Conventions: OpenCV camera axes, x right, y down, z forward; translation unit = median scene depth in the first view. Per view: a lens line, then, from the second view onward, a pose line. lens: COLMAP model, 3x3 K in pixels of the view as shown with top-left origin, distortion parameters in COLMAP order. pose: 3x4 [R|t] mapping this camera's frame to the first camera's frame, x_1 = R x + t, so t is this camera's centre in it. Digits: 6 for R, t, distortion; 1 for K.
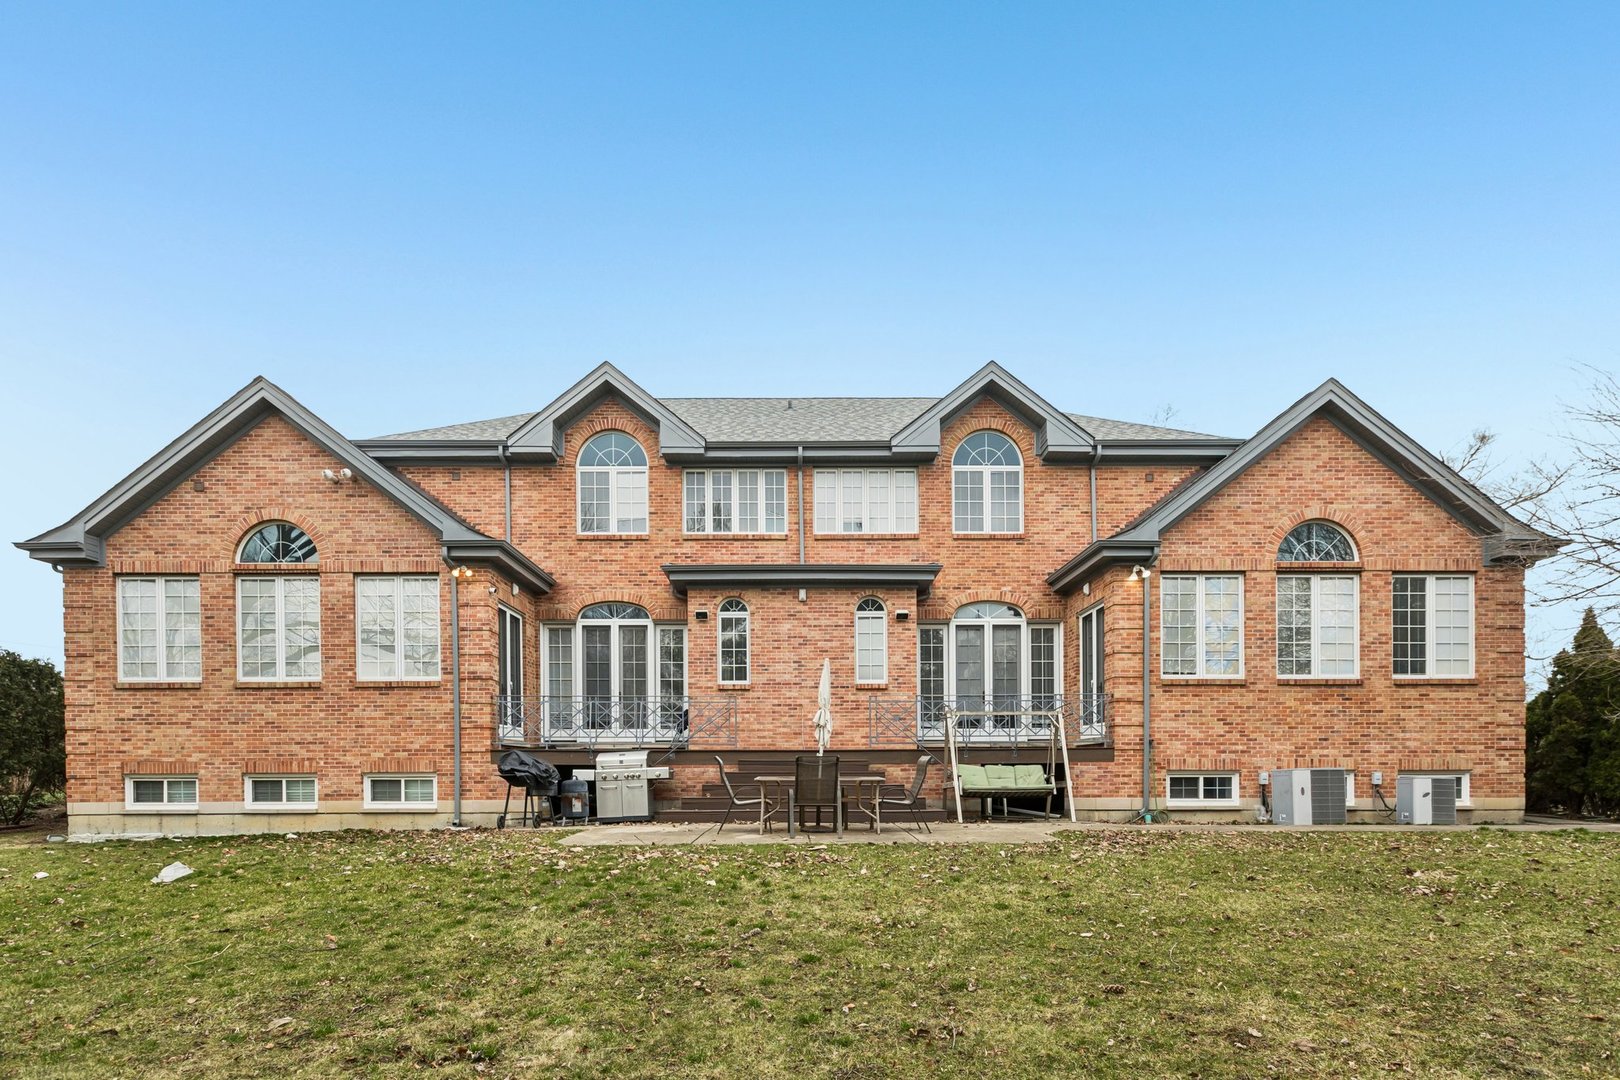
lens RADIAL K [[740.3, 0, 807.0], [0, 740.3, 631.2], [0, 0, 1]] dist [0.002647, 0.000111]
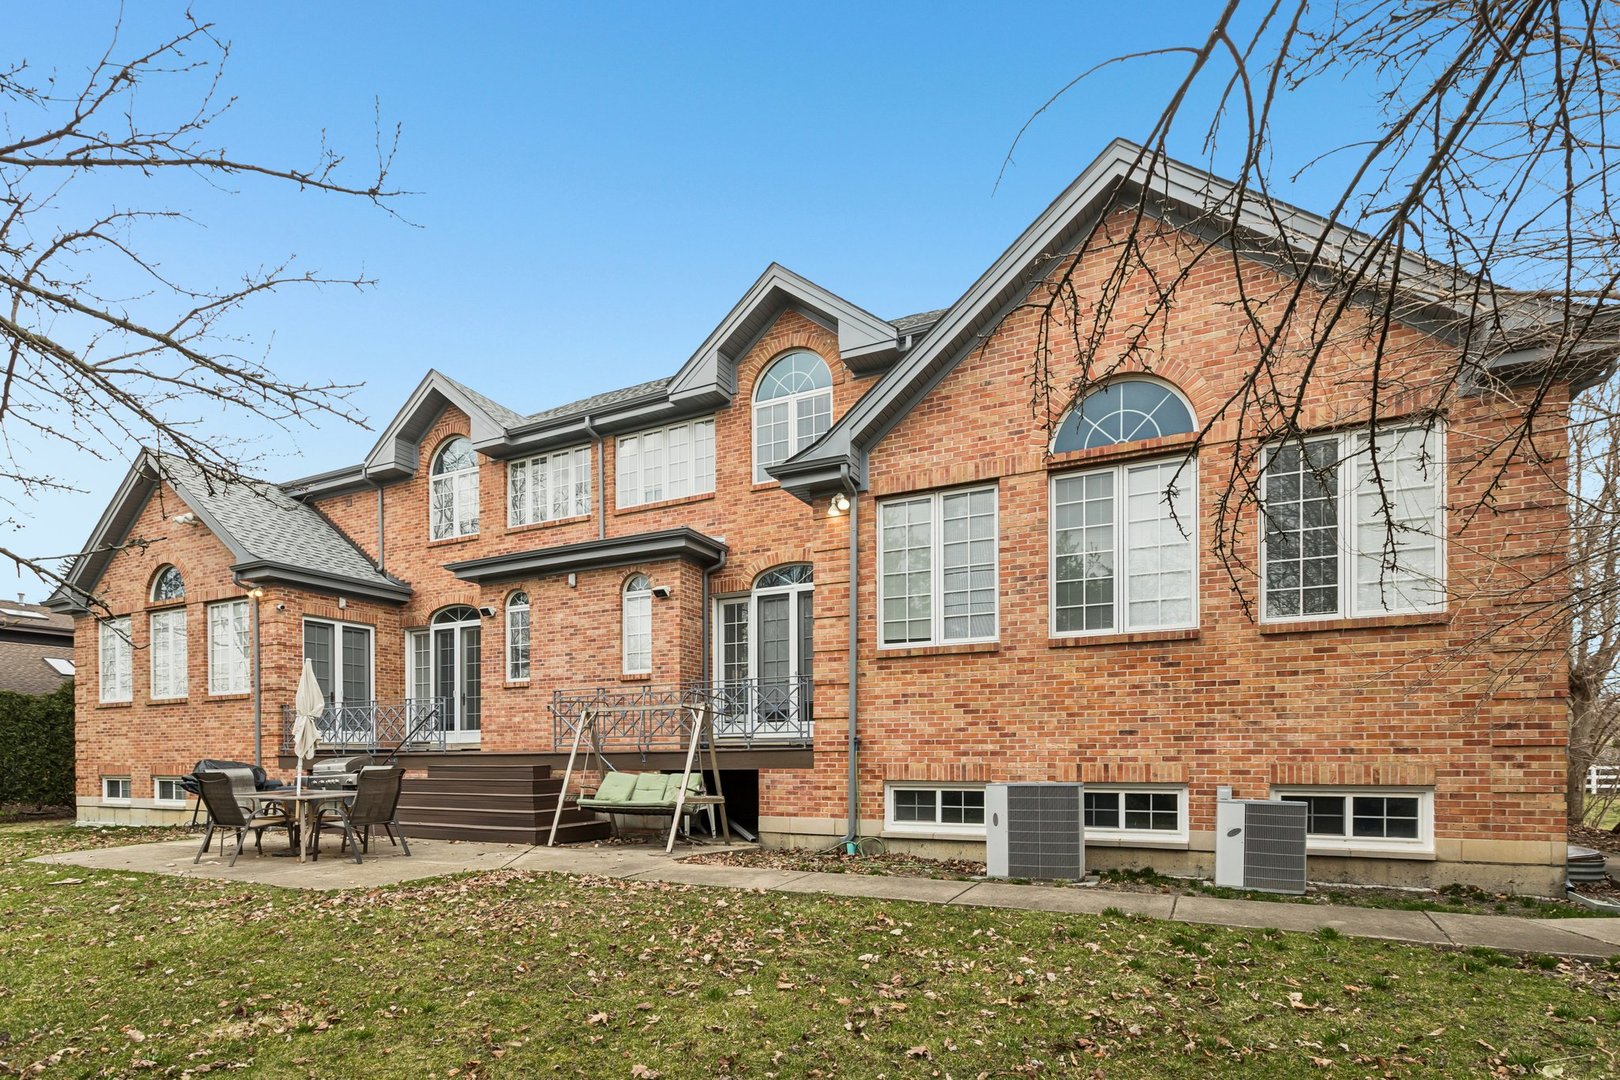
lens RADIAL K [[737.9, 0, 810.0], [0, 737.9, 628.4], [0, 0, 1]] dist [0.000114, 0.000269]
pose [[0.908776, -0.074285, -0.410618, 0.706225], [0.080822, 0.996727, -0.001444, 0.039325], [0.409382, -0.031875, 0.911806, 0.335541]]
